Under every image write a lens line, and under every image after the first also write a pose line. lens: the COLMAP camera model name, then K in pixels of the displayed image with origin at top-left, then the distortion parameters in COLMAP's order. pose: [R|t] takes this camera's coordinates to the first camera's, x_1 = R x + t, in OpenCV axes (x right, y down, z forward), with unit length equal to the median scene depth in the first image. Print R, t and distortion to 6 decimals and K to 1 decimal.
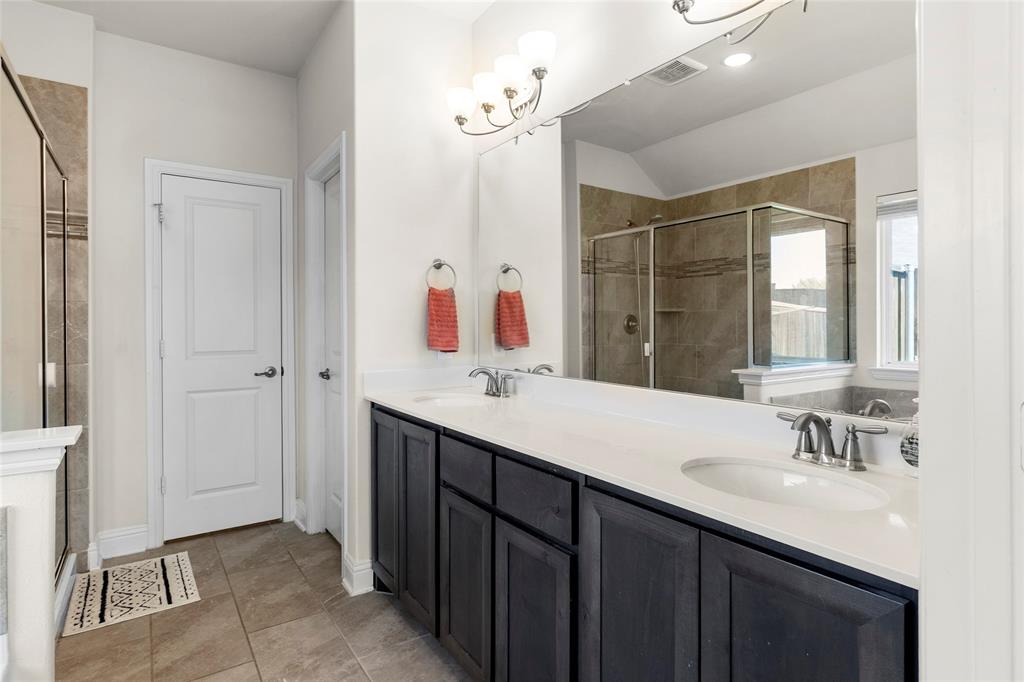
lens RADIAL K [[539.4, 0, 514.7], [0, 539.4, 332.7], [0, 0, 1]] dist [0.000960, -0.000186]
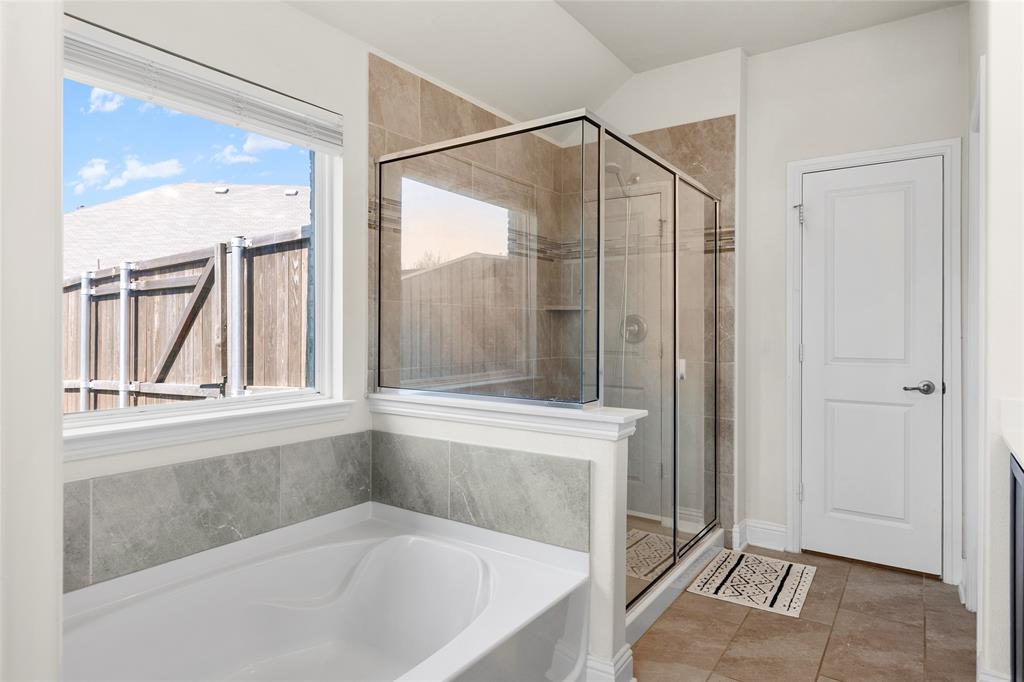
lens RADIAL K [[594.0, 0, 510.9], [0, 594.0, 336.8], [0, 0, 1]] dist [0.001521, -0.000091]
pose [[0.350422, 0.017808, -0.936422, 0.195165], [-0.018566, 0.999755, 0.012065, -0.001829], [0.936408, 0.013158, 0.350667, 0.142193]]
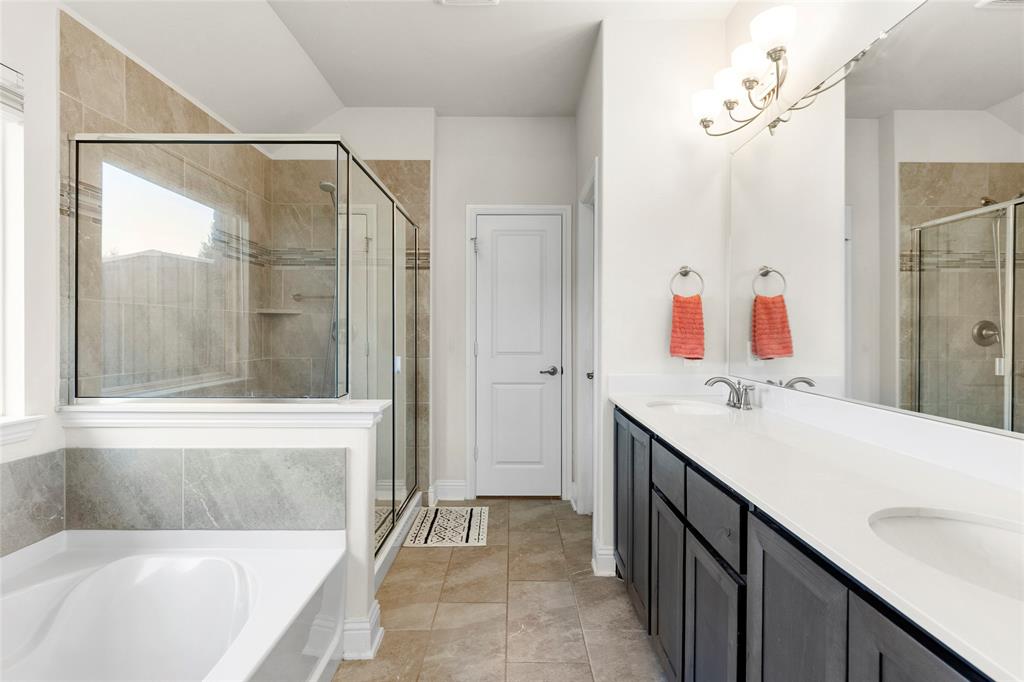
lens RADIAL K [[510.7, 0, 512.0], [0, 510.7, 341.0], [0, 0, 1]] dist [0.000616, 0.000251]
pose [[0.822853, 0.017195, -0.567993, 0.136925], [-0.015021, 0.999851, 0.008509, -0.000825], [0.568055, 0.001530, 0.822989, 0.034329]]
